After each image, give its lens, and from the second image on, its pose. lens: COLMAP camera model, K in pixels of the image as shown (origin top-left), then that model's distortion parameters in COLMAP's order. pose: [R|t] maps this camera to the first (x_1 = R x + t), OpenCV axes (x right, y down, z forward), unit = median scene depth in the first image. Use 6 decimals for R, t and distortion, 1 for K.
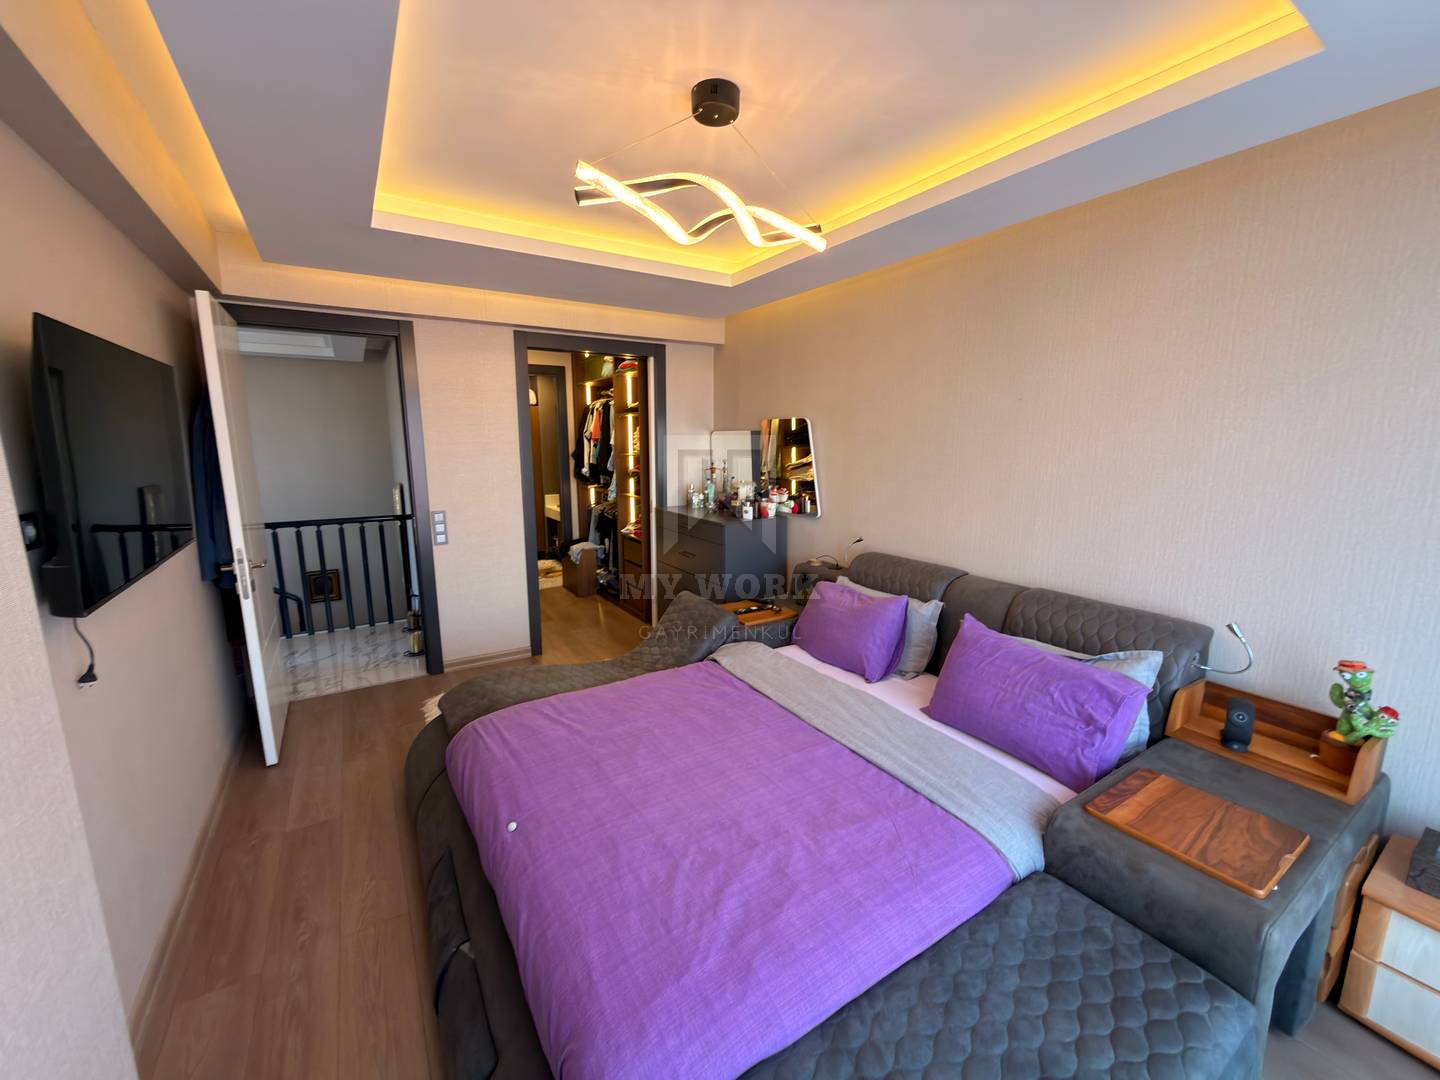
lens RADIAL K [[573.5, 0, 720.0], [0, 573.5, 540.0], [0, 0, 1]] dist [0.000688, 0.000478]
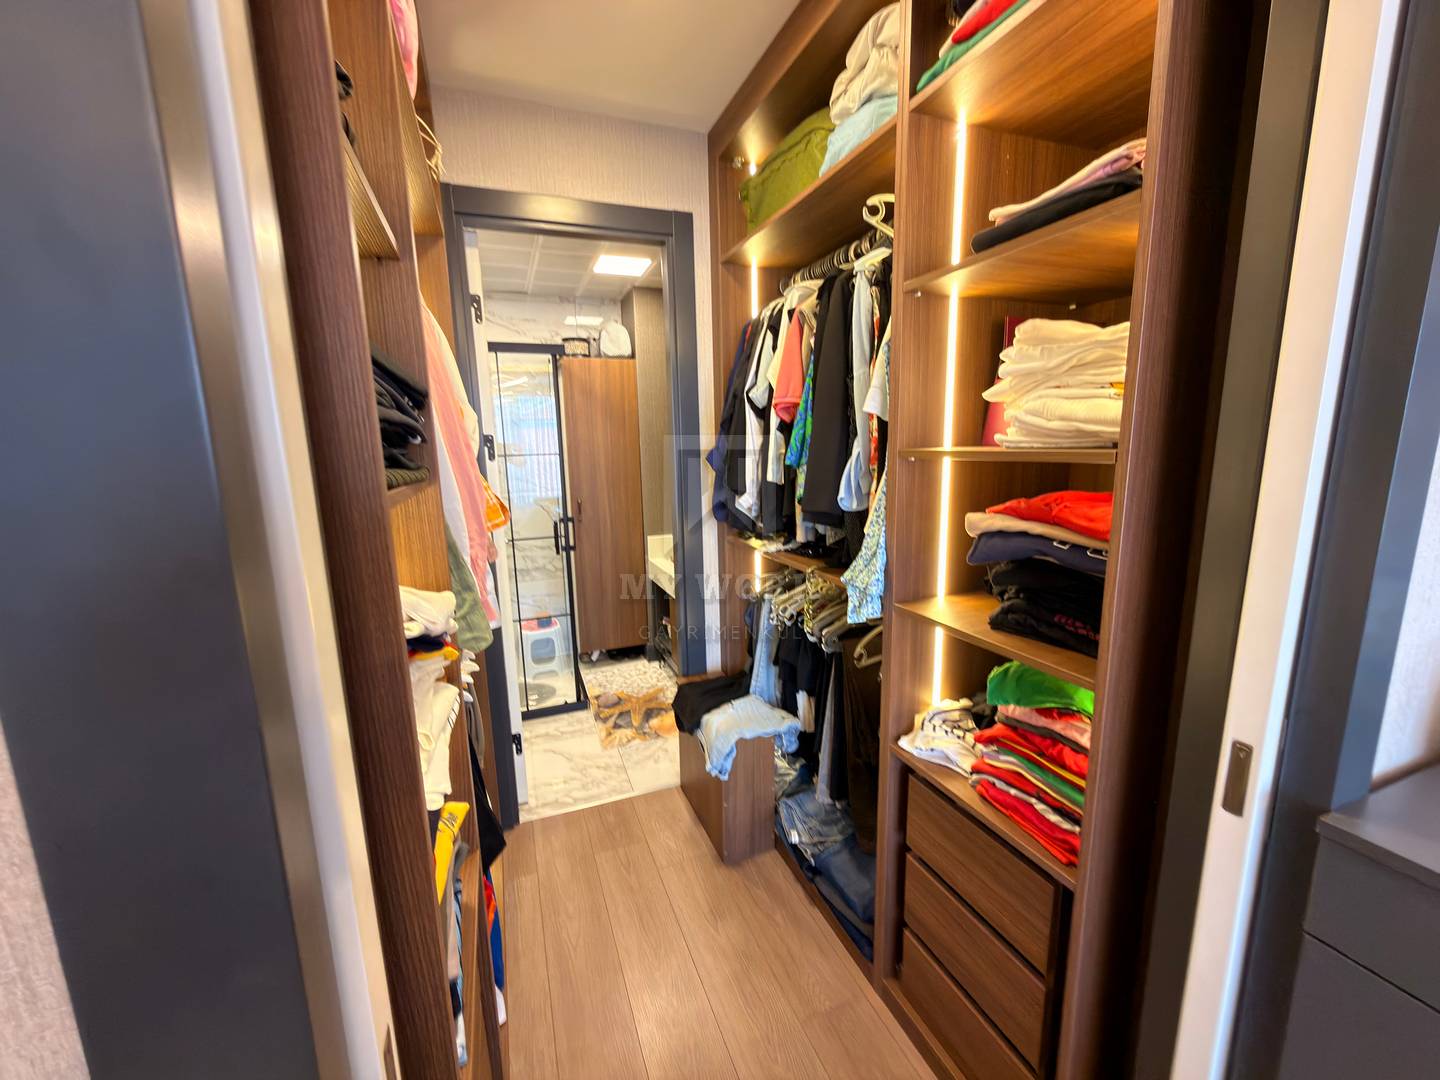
lens RADIAL K [[573.5, 0, 720.0], [0, 573.5, 540.0], [0, 0, 1]] dist [0.000688, 0.000478]
pose [[0.980900, 0.013141, -0.194068, -0.182162], [-0.010707, 0.999850, 0.013584, -0.102338], [0.194217, -0.011246, 0.980894, 0.651393]]
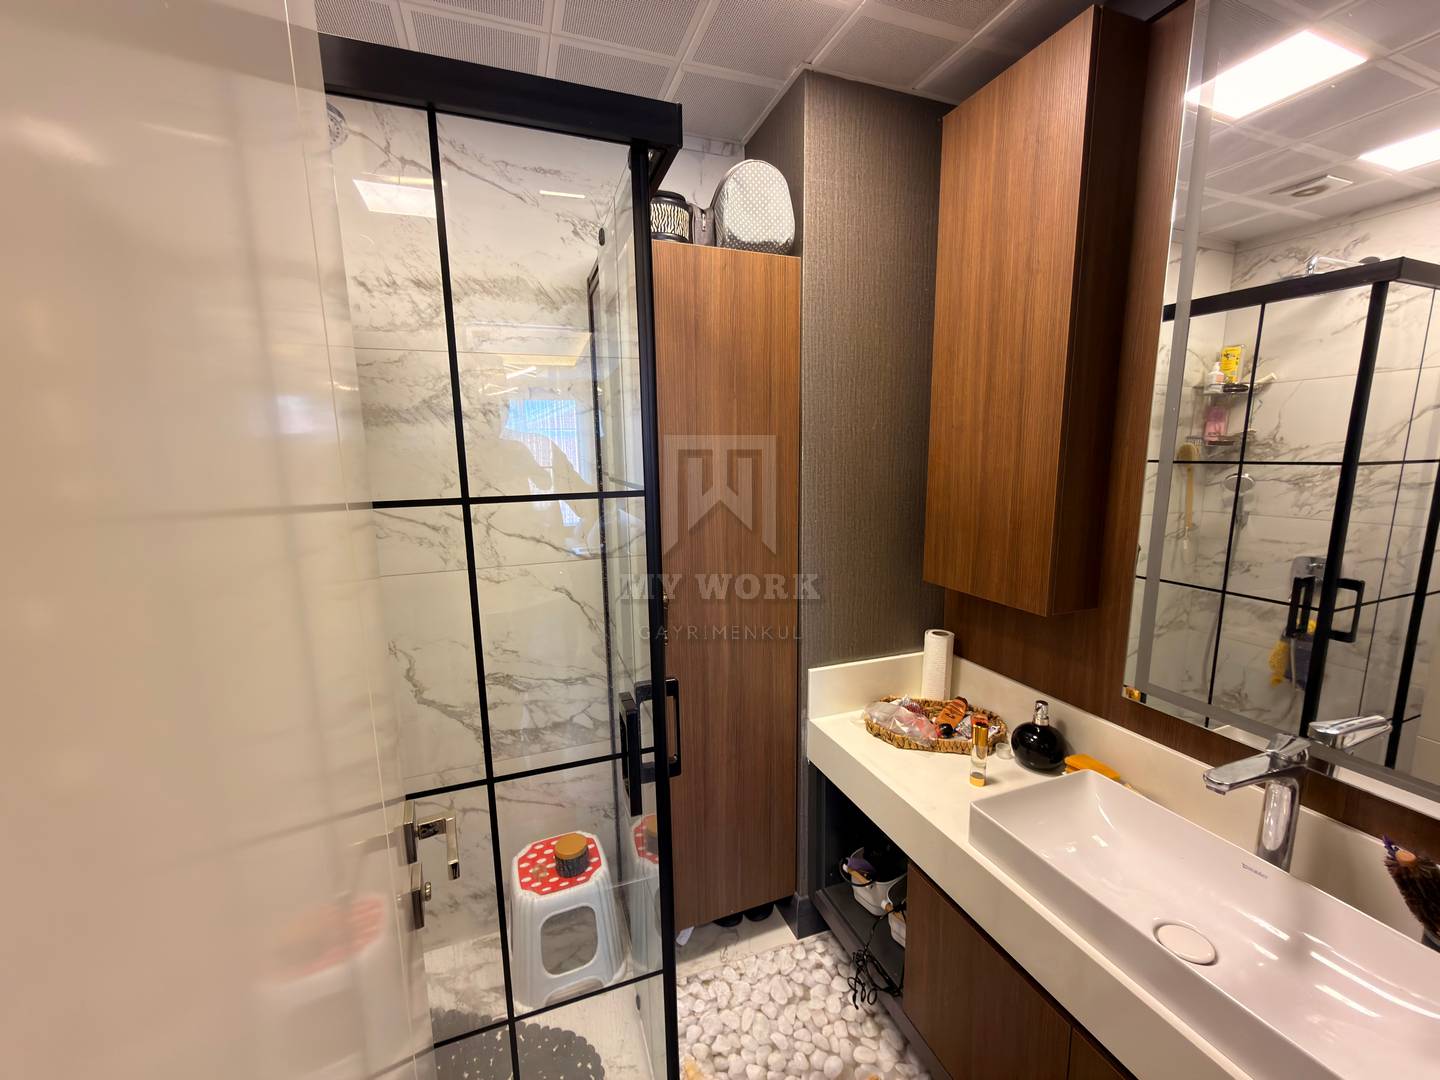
lens RADIAL K [[573.5, 0, 720.0], [0, 573.5, 540.0], [0, 0, 1]] dist [0.000688, 0.000478]
pose [[0.980190, 0.021088, -0.196935, -0.362607], [-0.019822, 0.999768, 0.008398, -0.157626], [0.197066, -0.004328, 0.980381, 0.958947]]
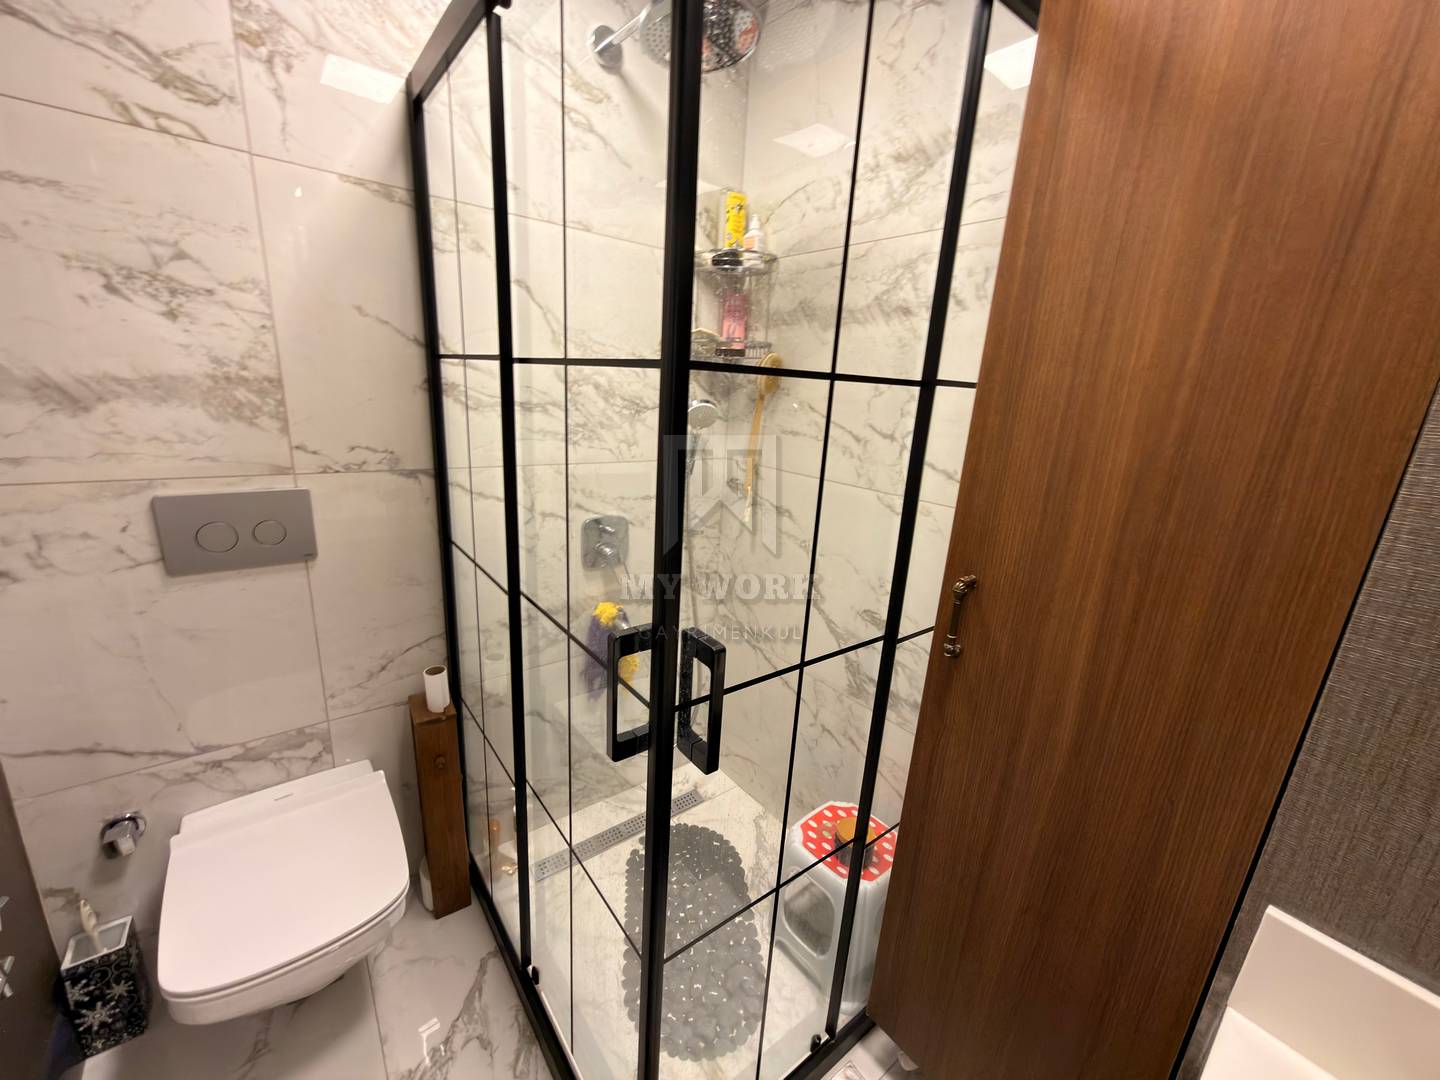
lens RADIAL K [[583.7, 0, 721.5], [0, 583.7, 543.9], [0, 0, 1]] dist [0.000953, 0.002391]
pose [[0.096234, 0.277385, -0.955927, -0.298705], [-0.214408, 0.943615, 0.252228, -0.165852], [0.971992, 0.180686, 0.150281, 1.094143]]
